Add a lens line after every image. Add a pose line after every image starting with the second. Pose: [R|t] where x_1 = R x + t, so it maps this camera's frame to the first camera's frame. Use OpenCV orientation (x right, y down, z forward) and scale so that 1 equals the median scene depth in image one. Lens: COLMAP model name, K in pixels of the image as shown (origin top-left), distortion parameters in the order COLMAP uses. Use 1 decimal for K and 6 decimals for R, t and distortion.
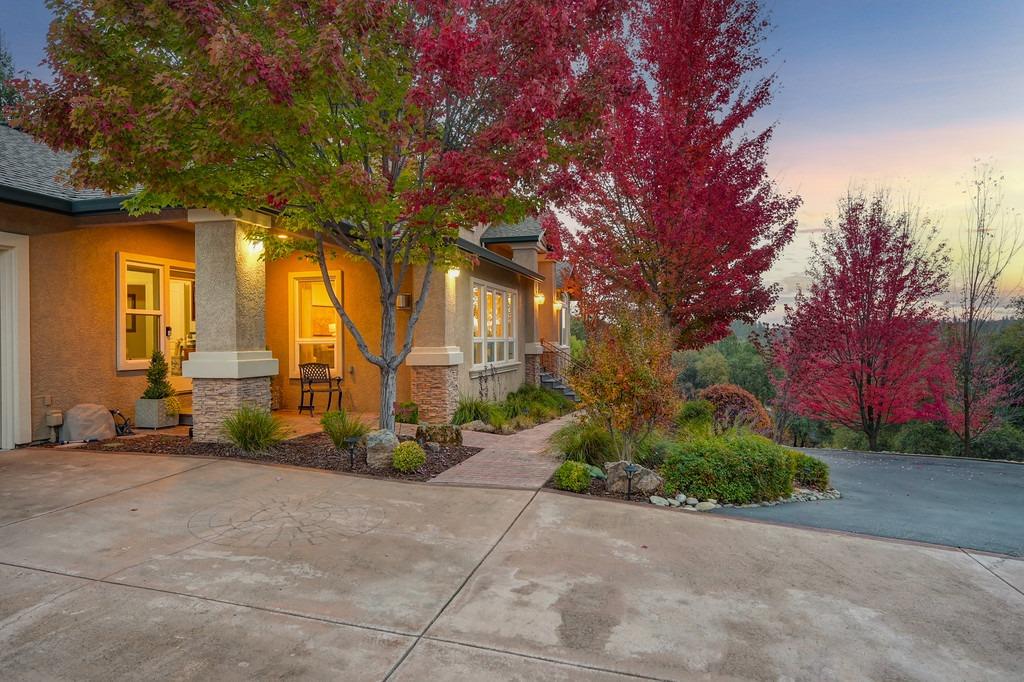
lens RADIAL K [[630.2, 0, 512.7], [0, 630.2, 340.4], [0, 0, 1]] dist [-0.000805, -0.001147]
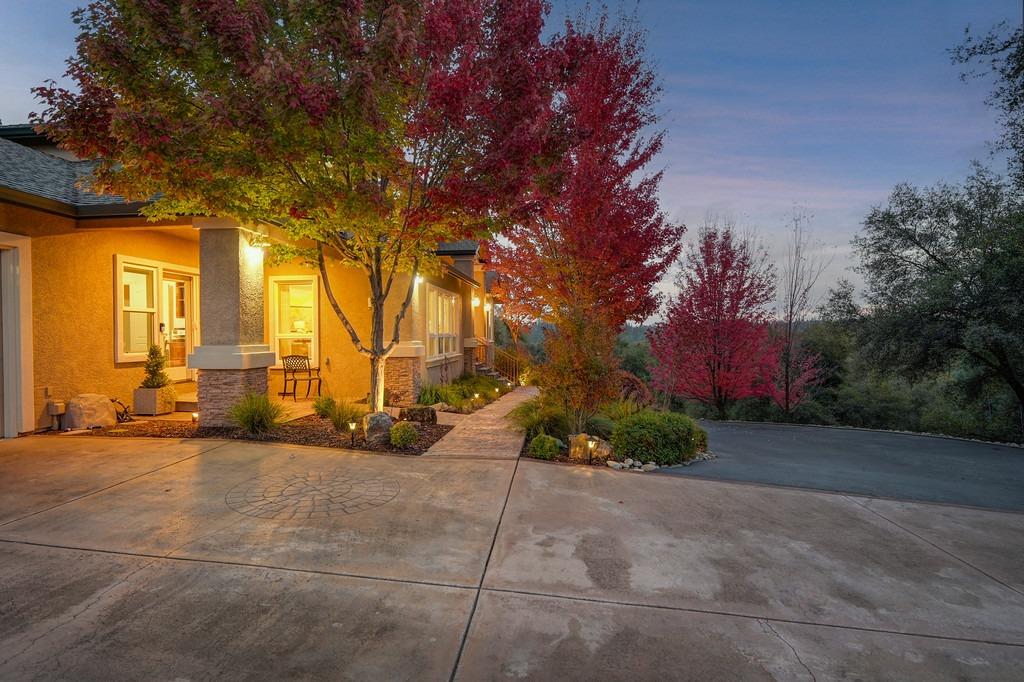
lens RADIAL K [[511.9, 0, 510.9], [0, 511.9, 340.6], [0, 0, 1]] dist [-0.000449, -0.000972]
pose [[0.988625, 0.001048, 0.150397, -0.113636], [-0.002442, 0.999956, 0.009081, -0.000329], [-0.150380, -0.009344, 0.988584, 0.025364]]
